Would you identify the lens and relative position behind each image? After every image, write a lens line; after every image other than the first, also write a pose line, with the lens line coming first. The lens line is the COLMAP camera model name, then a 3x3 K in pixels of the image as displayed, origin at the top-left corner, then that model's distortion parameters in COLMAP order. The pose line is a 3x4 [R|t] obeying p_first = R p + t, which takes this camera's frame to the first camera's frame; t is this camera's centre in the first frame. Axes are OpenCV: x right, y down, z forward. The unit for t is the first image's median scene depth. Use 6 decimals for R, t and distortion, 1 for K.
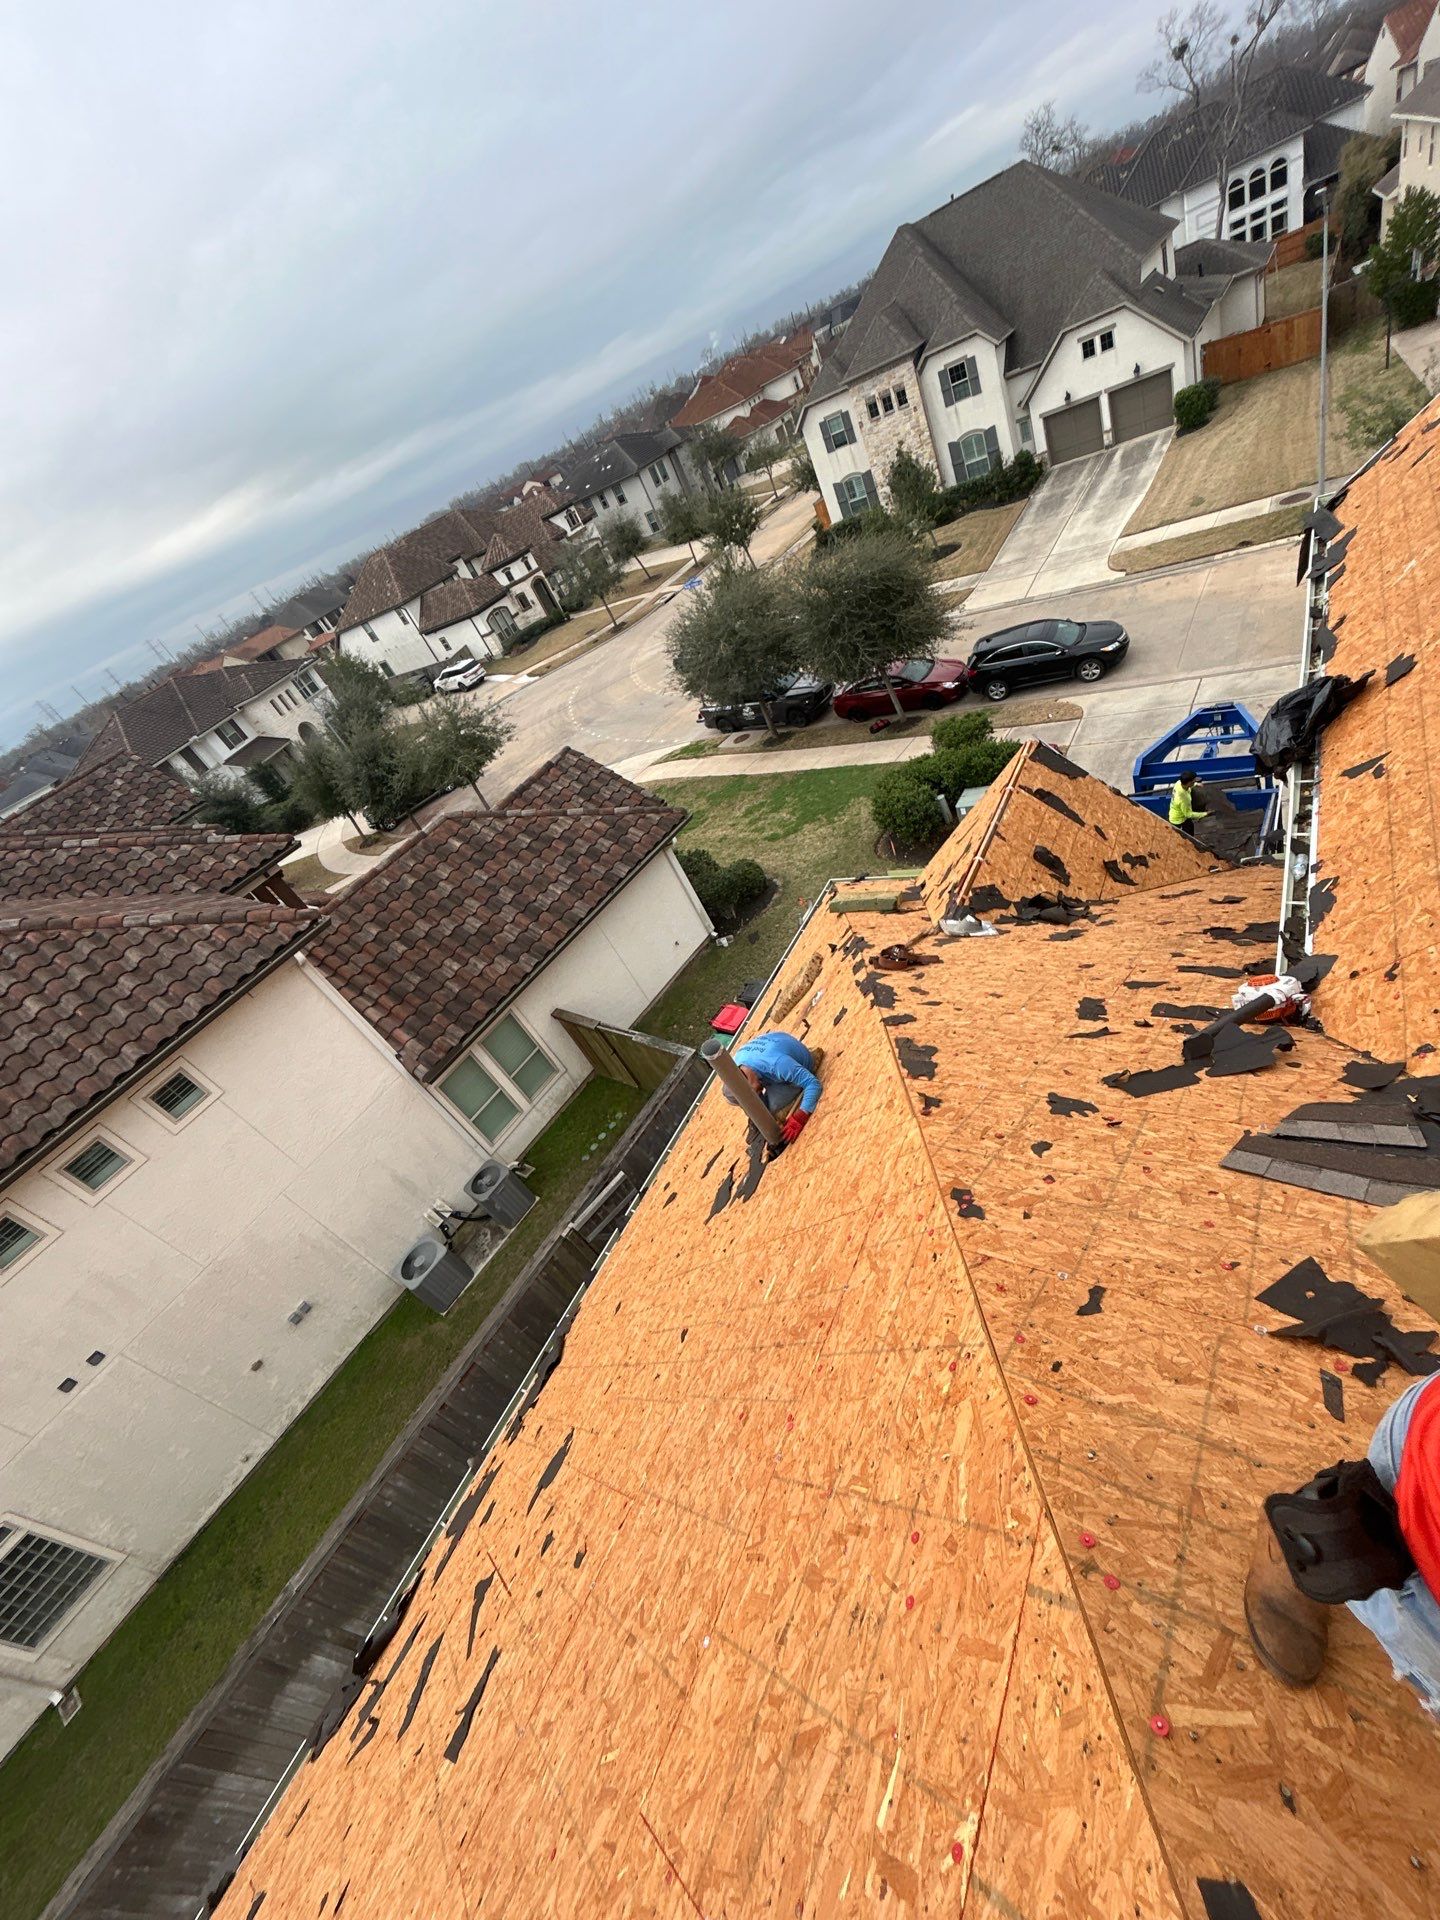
lens RADIAL K [[776.9, 0, 728.5], [0, 776.9, 956.7], [0, 0, 1]] dist [-0.002466, 0.000786]
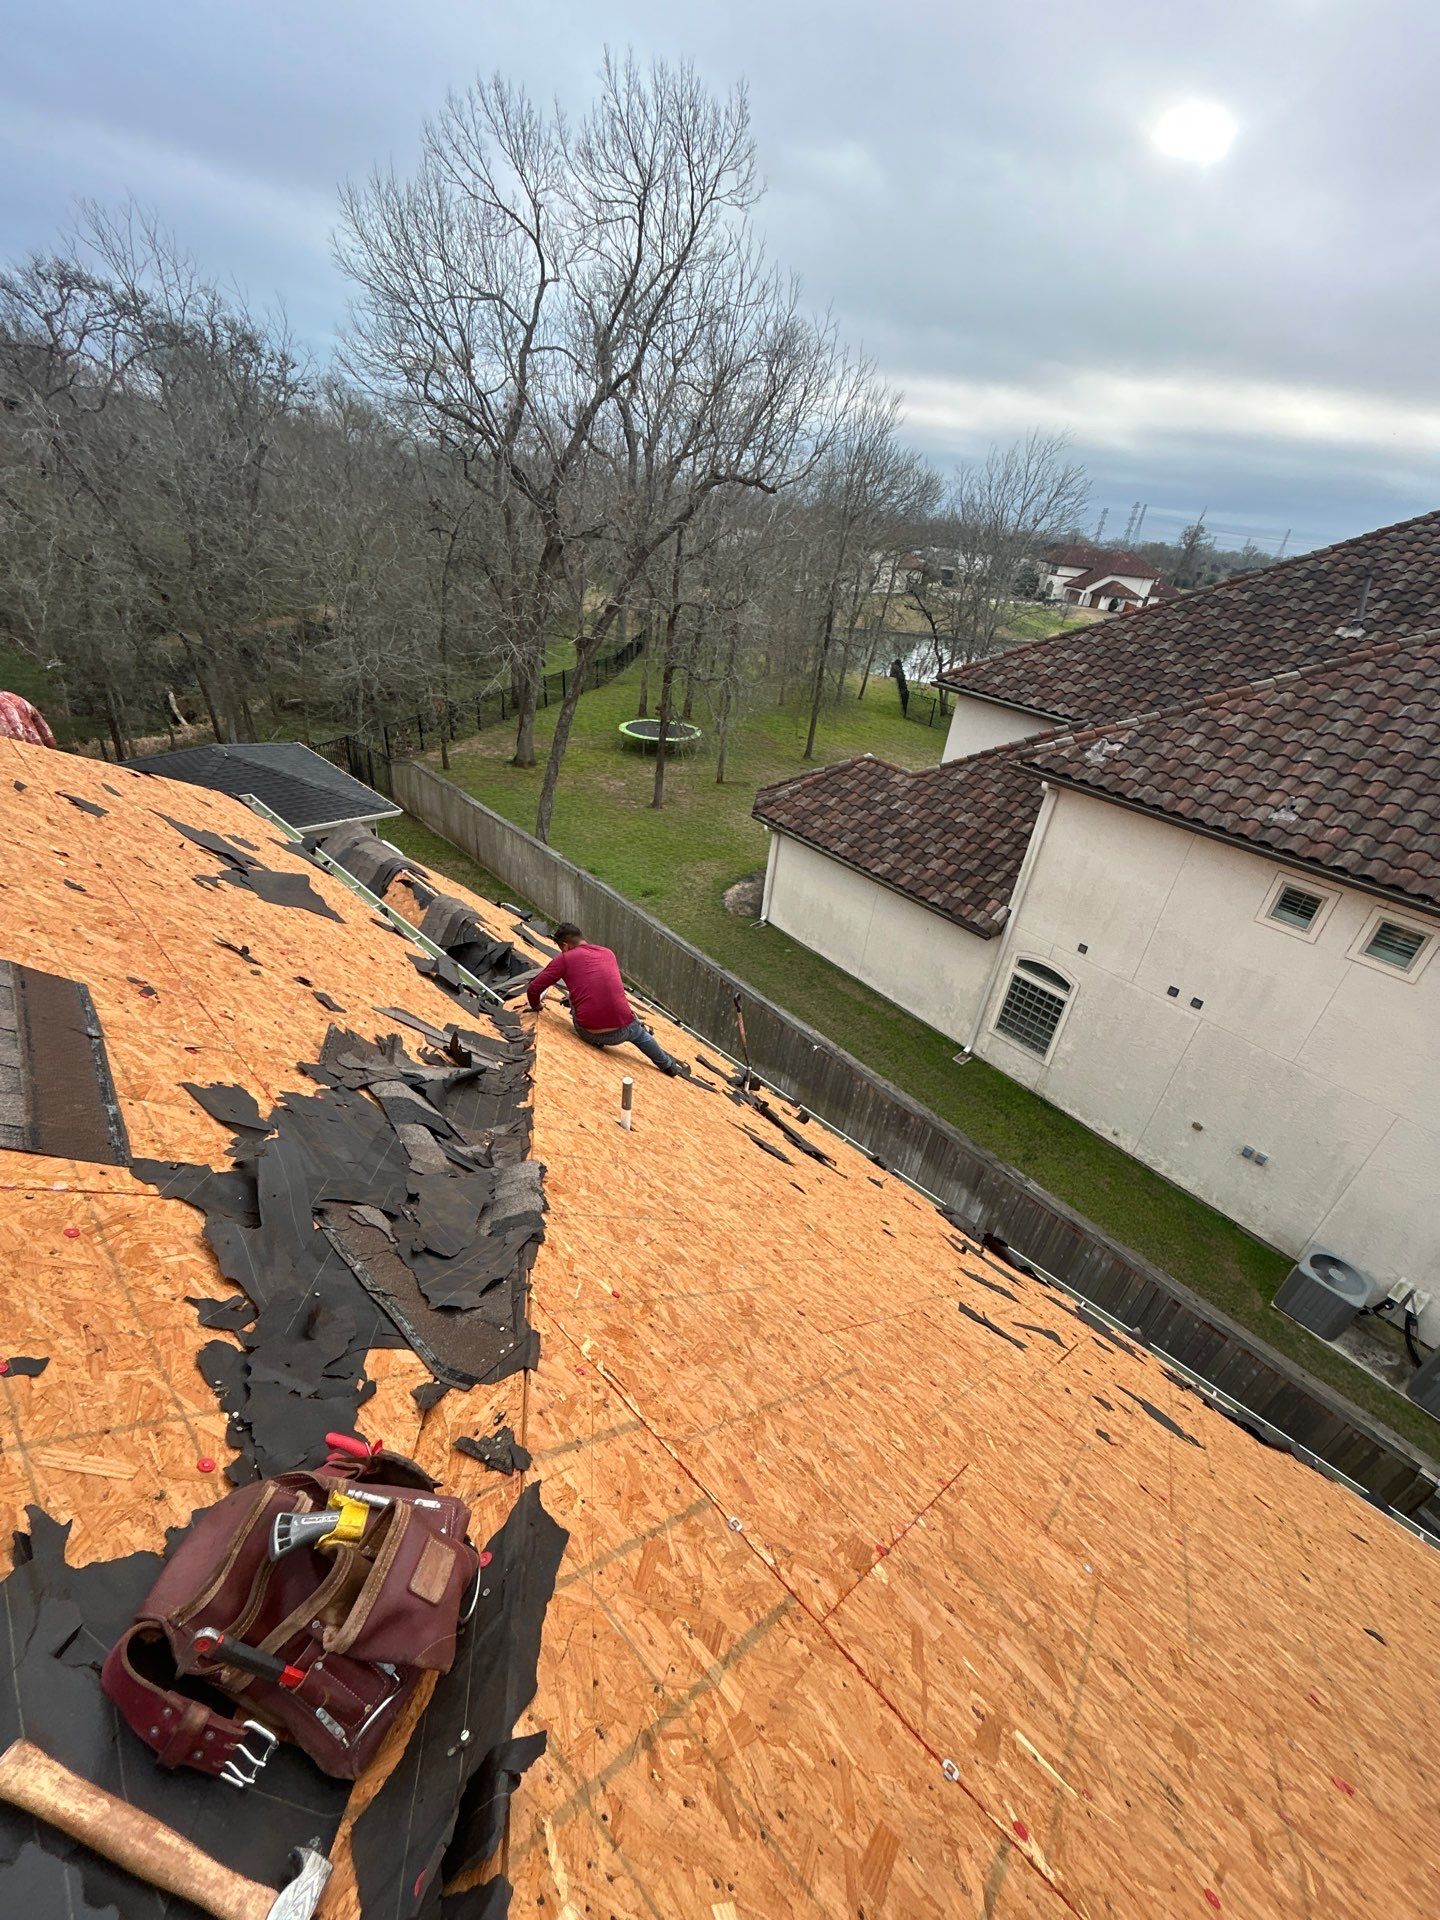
lens RADIAL K [[777.8, 0, 722.9], [0, 777.8, 958.0], [0, 0, 1]] dist [0.000457, 0.000317]
pose [[-0.269117, 0.772699, -0.574902, 0.006466], [-0.578252, 0.347725, 0.738046, 0.016810], [0.770195, 0.531059, 0.353235, -0.009794]]
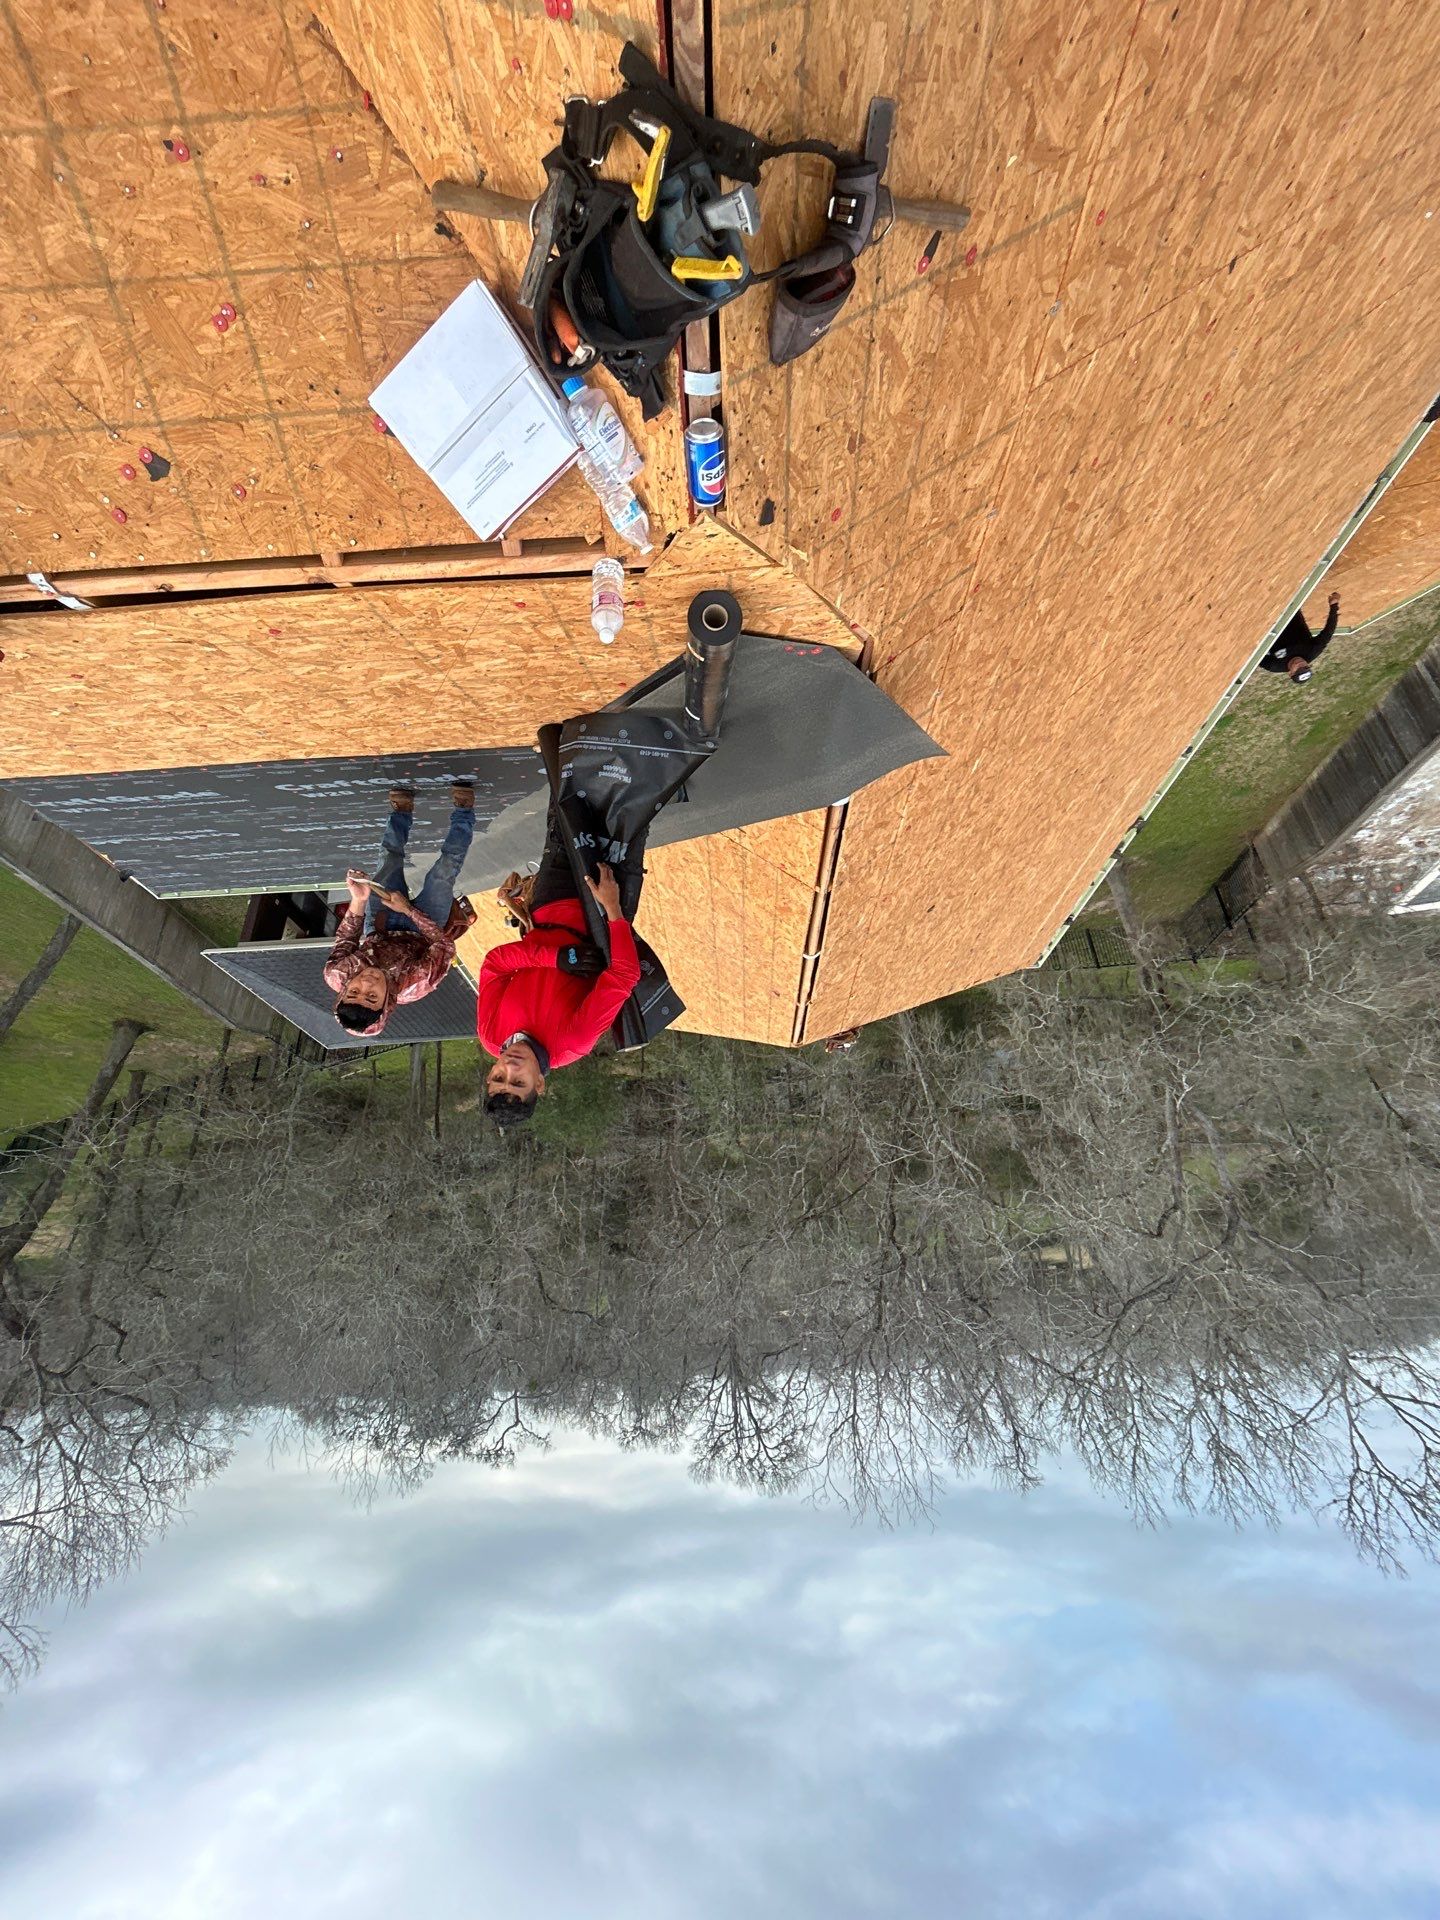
lens RADIAL K [[783.1, 0, 715.2], [0, 783.1, 964.0], [0, 0, 1]] dist [-0.001761, 0.005839]
pose [[0.757497, -0.609991, -0.232613, 0.090439], [0.014979, -0.339976, 0.940315, 0.008008], [-0.652667, -0.715770, -0.248394, -0.220606]]
